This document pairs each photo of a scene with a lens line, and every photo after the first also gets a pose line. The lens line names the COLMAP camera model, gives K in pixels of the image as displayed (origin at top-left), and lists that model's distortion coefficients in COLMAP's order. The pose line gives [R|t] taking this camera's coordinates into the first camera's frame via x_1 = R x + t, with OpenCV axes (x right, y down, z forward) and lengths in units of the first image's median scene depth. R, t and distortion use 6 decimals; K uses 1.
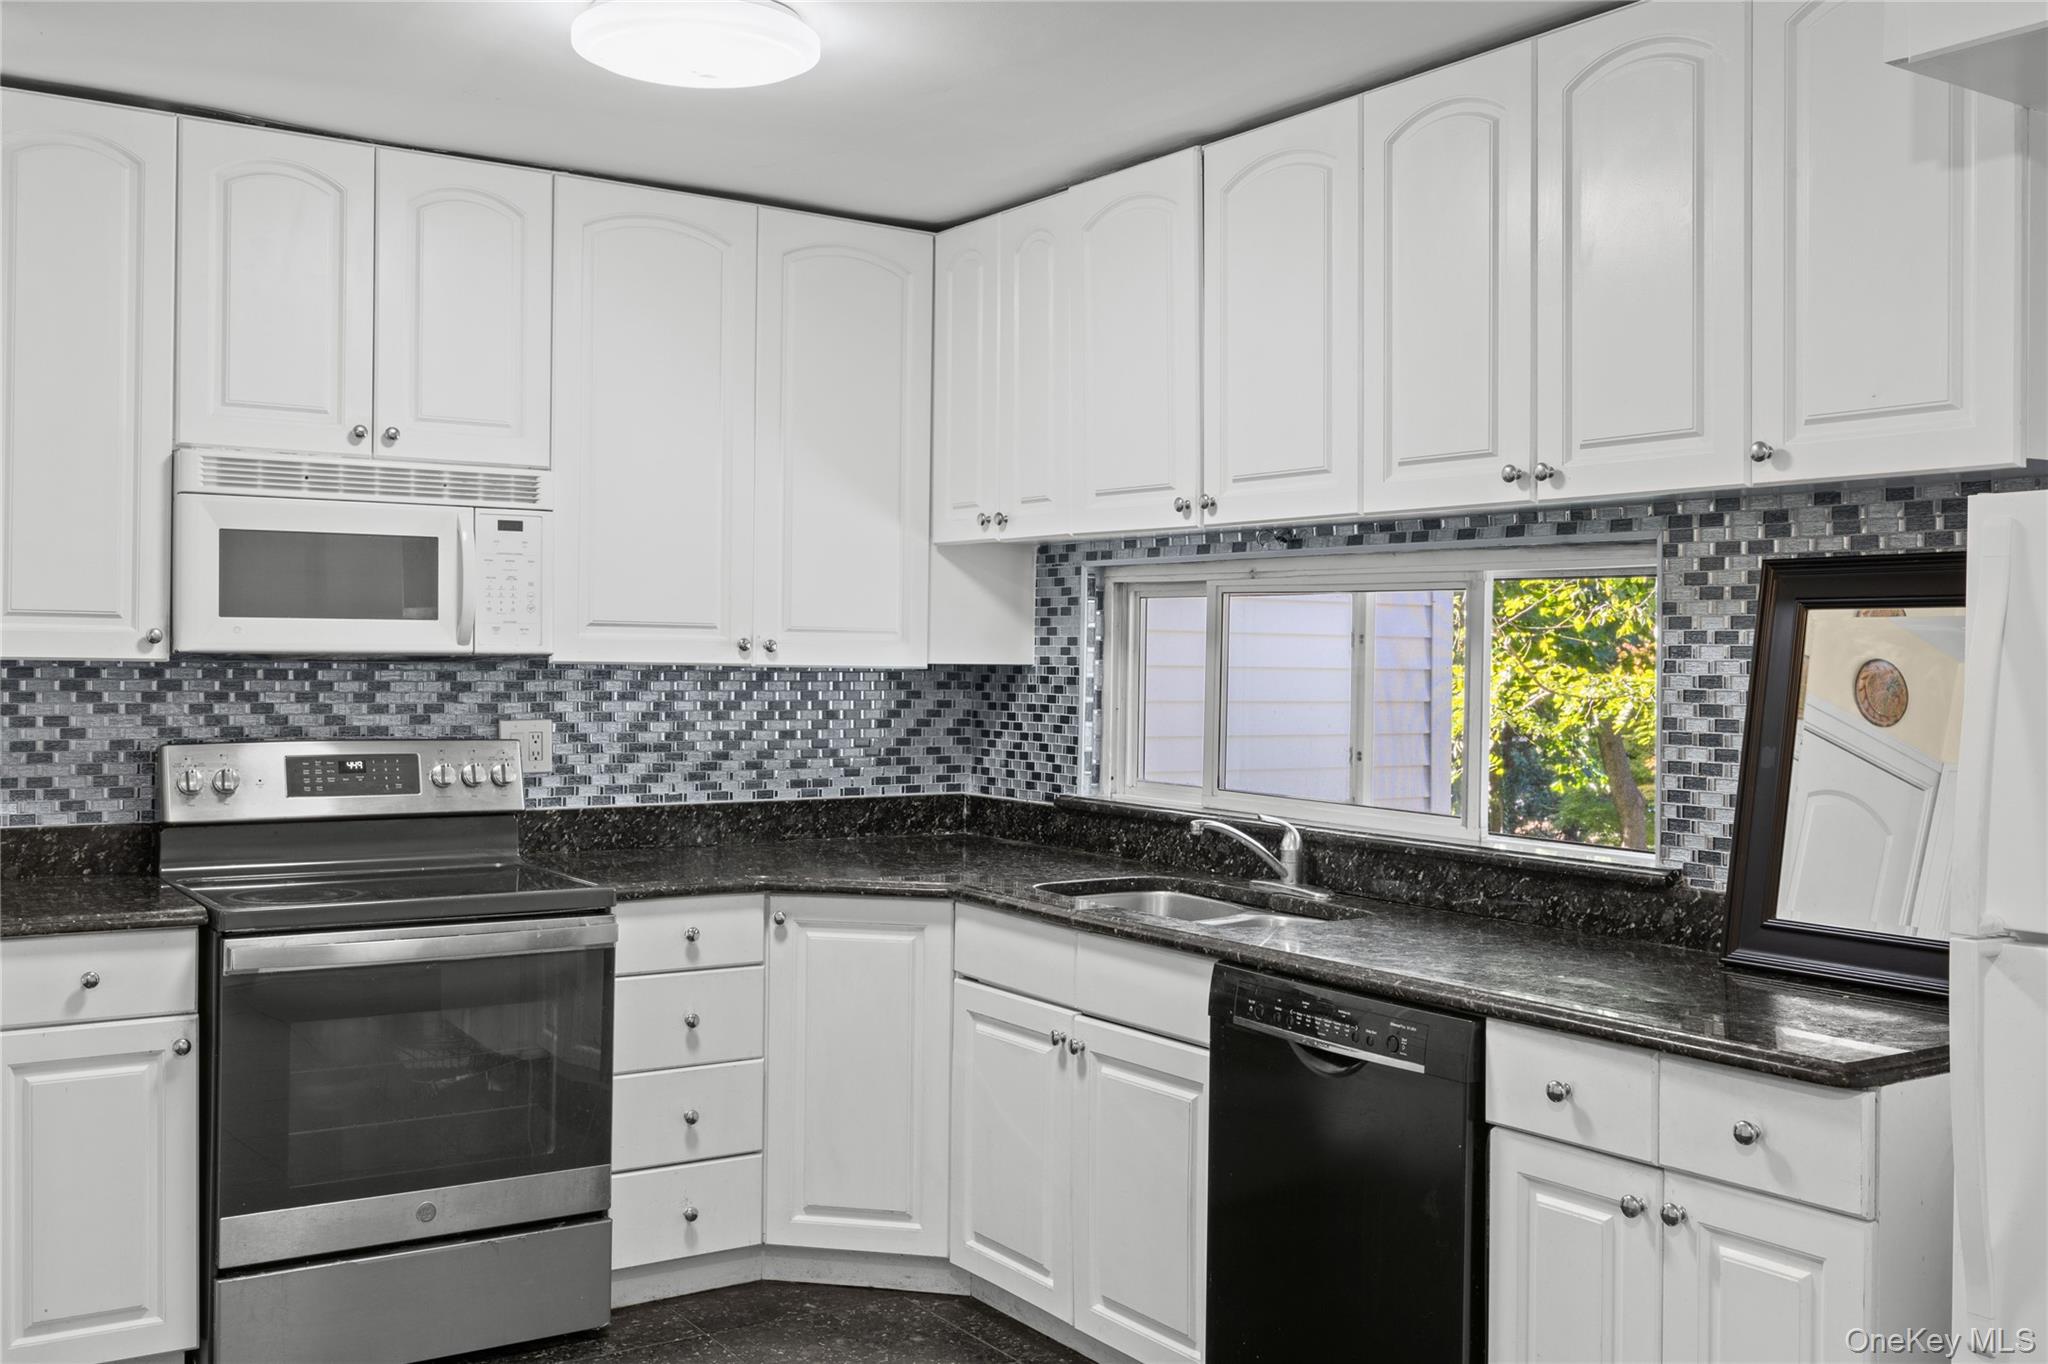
lens RADIAL K [[1980.4, 0, 1024.0], [0, 1980.4, 682.0], [0, 0, 1]] dist [0.000642, -0.012525]
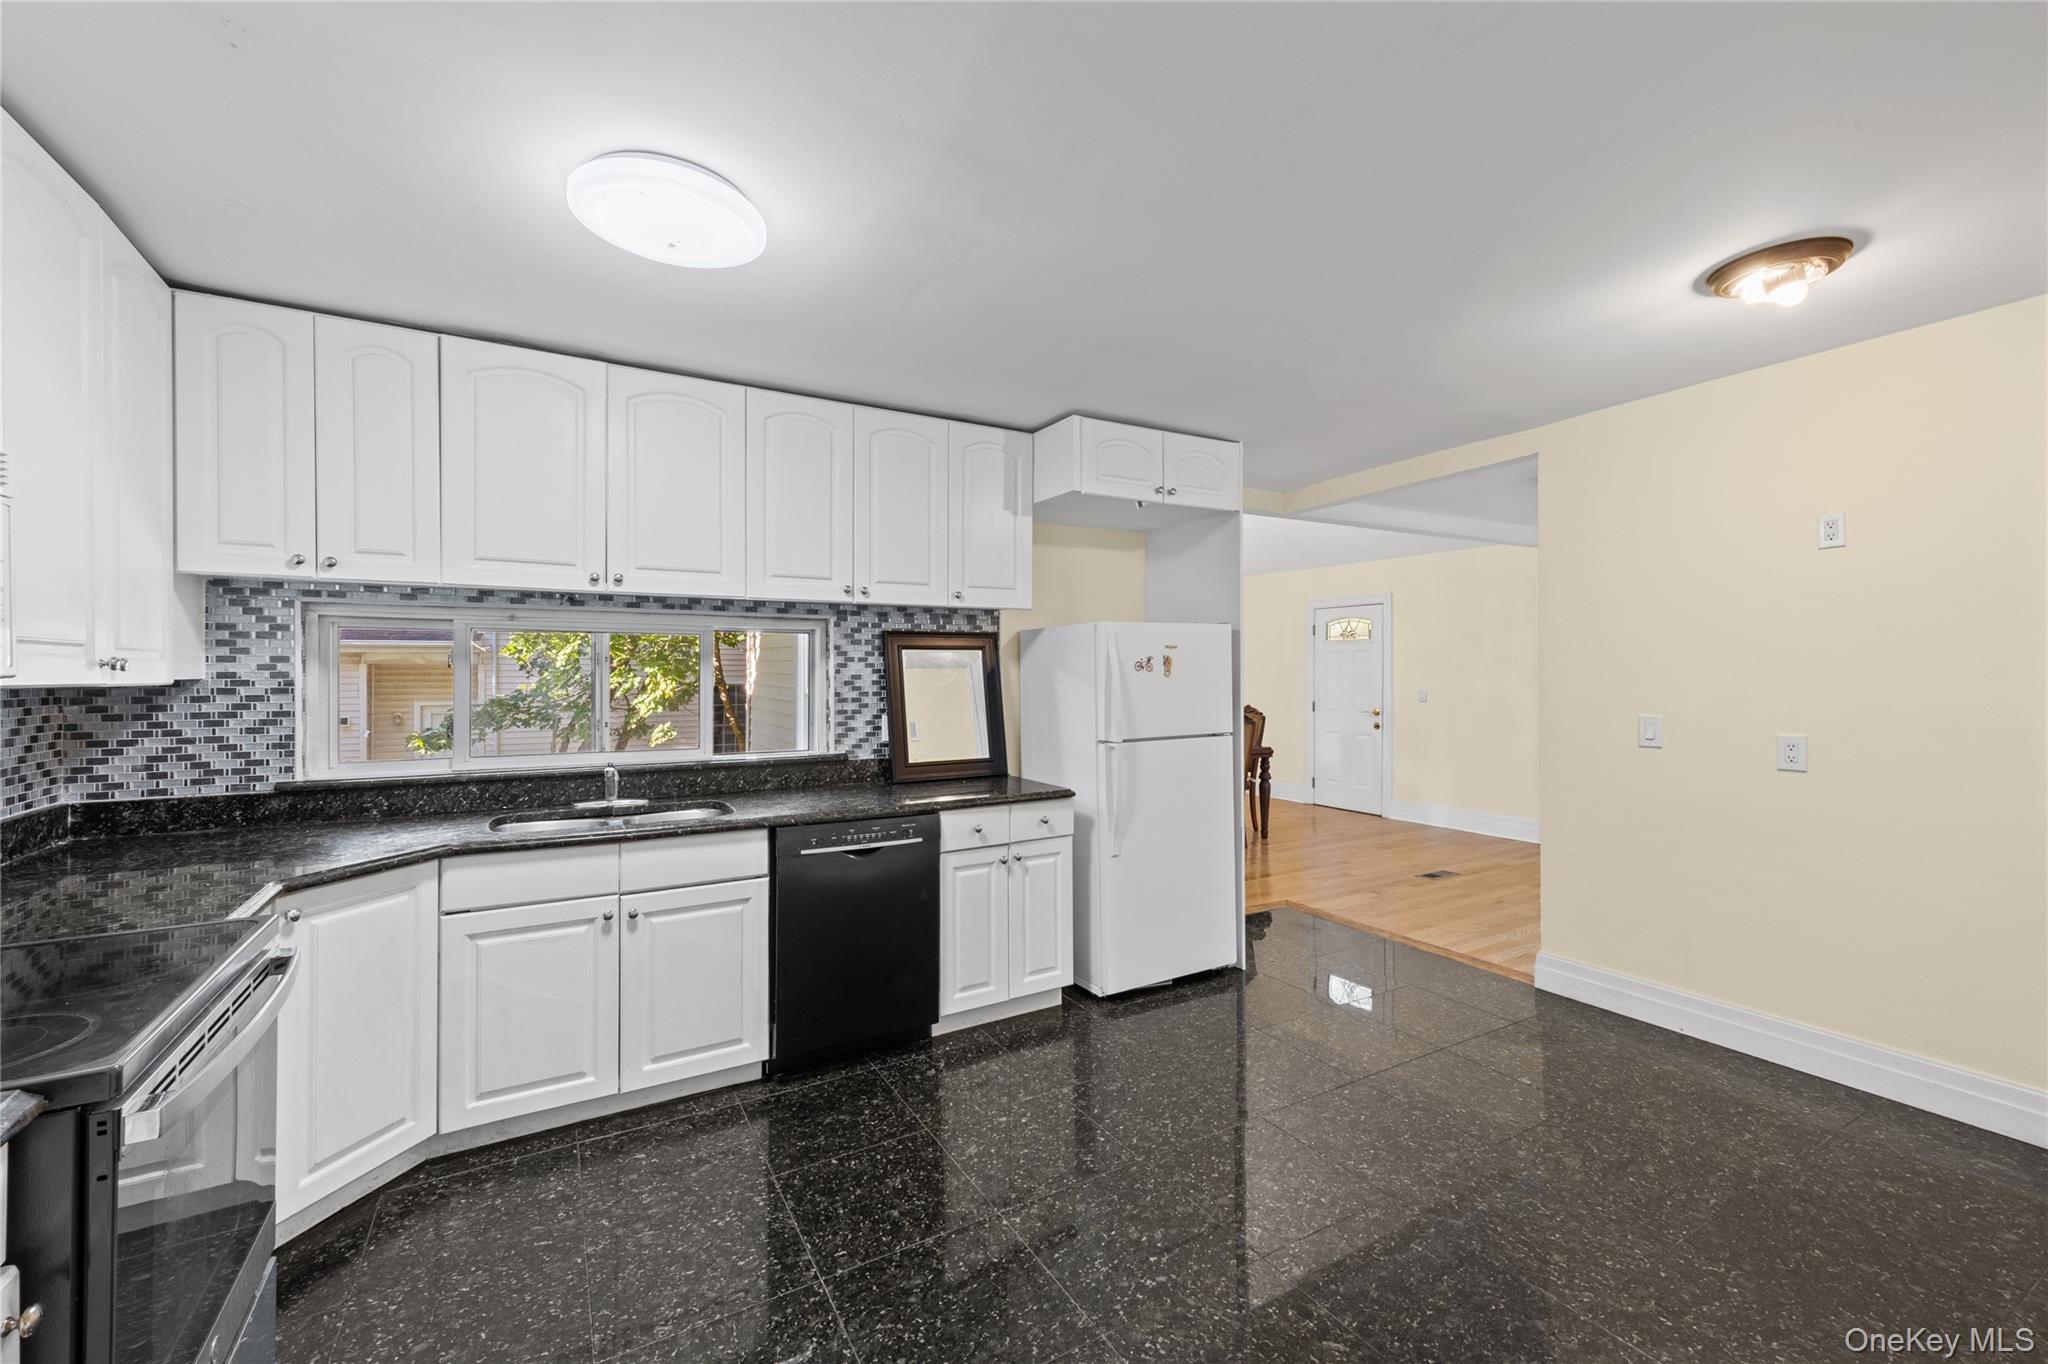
lens RADIAL K [[824.8, 0, 1031.7], [0, 824.8, 672.7], [0, 0, 1]] dist [0.000282, 0.000034]
pose [[0.040797, -0.009876, 0.999119, -0.681332], [0.019508, 0.999768, 0.009086, -0.010709], [-0.998977, 0.019120, 0.040981, 0.712710]]
